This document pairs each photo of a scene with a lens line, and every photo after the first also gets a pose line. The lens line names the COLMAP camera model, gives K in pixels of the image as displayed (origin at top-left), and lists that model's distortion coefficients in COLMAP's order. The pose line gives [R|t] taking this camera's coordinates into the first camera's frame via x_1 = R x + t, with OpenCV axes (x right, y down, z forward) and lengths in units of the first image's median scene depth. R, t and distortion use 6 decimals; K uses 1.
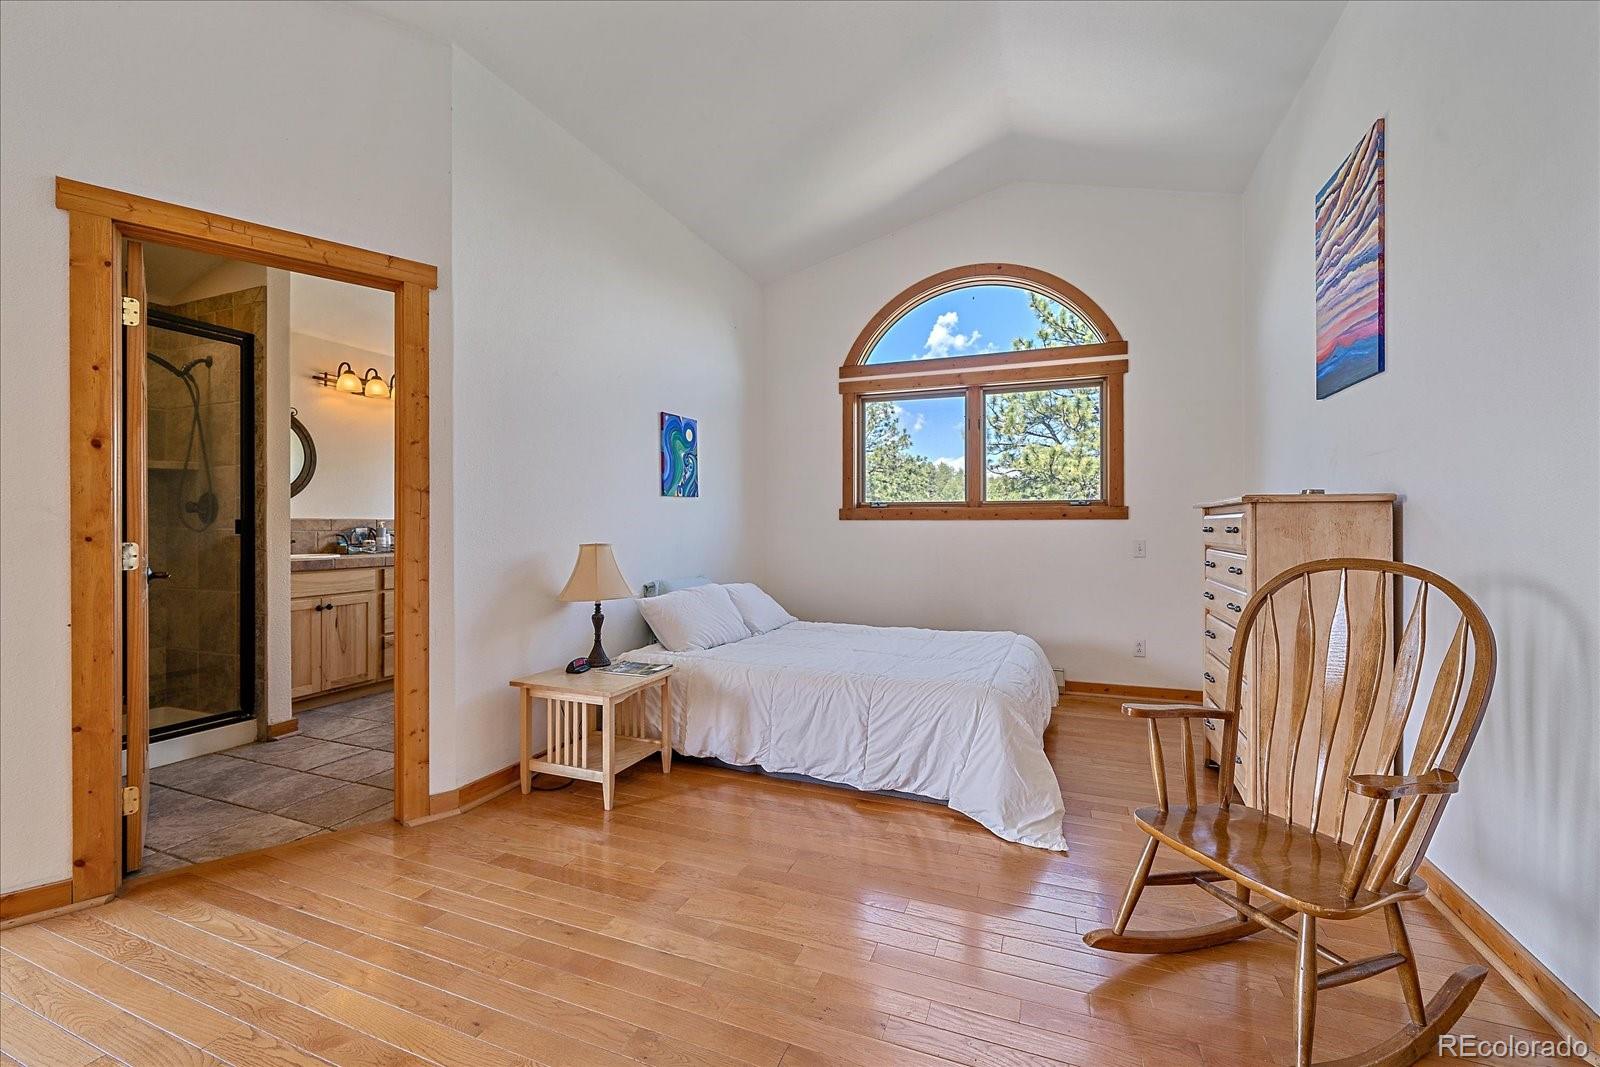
lens RADIAL K [[687.0, 0, 808.6], [0, 687.0, 531.5], [0, 0, 1]] dist [-0.002552, 0.000438]
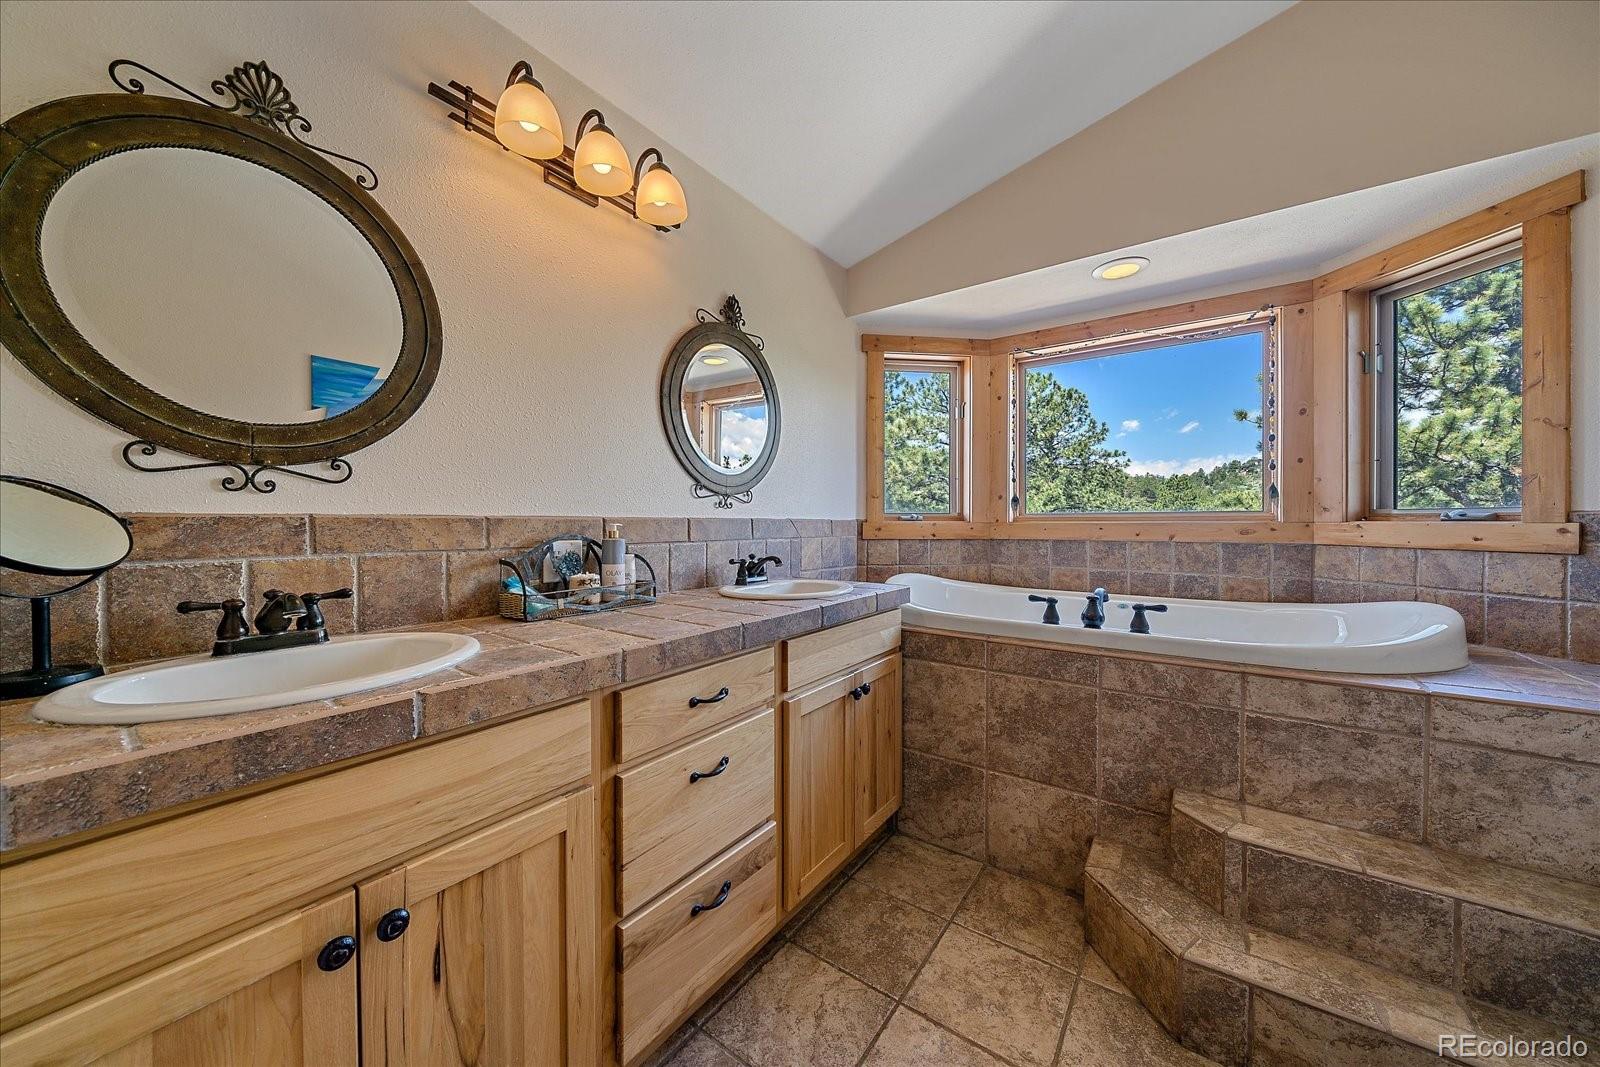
lens RADIAL K [[559.5, 0, 797.0], [0, 559.5, 522.1], [0, 0, 1]] dist [-0.005650, 0.000109]
pose [[0.969897, -0.003948, -0.243483, -0.514241], [0.001805, 0.999958, -0.009027, -0.013924], [0.243509, 0.008316, 0.969863, 0.830113]]
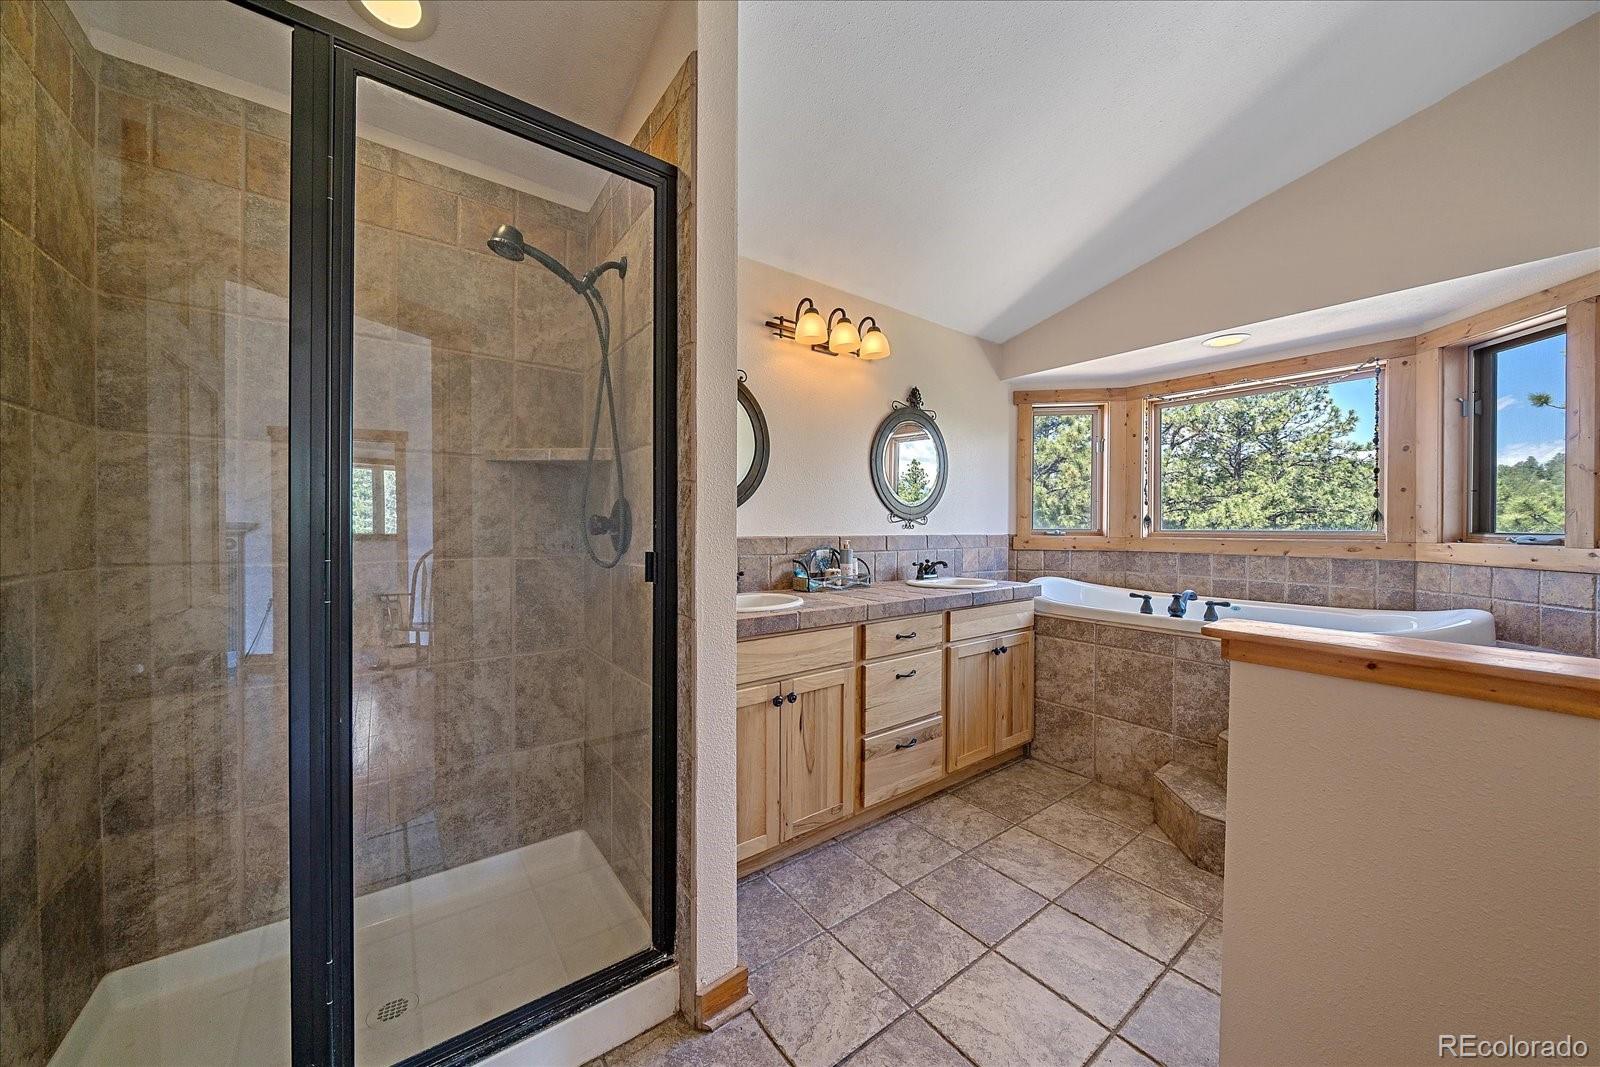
lens RADIAL K [[559.5, 0, 797.5], [0, 559.5, 530.1], [0, 0, 1]] dist [-0.005650, 0.000109]
pose [[0.856895, 0.004051, -0.515476, -0.441740], [-0.005121, 0.999987, -0.000653, -0.027092], [0.515466, 0.003199, 0.856904, 0.586357]]
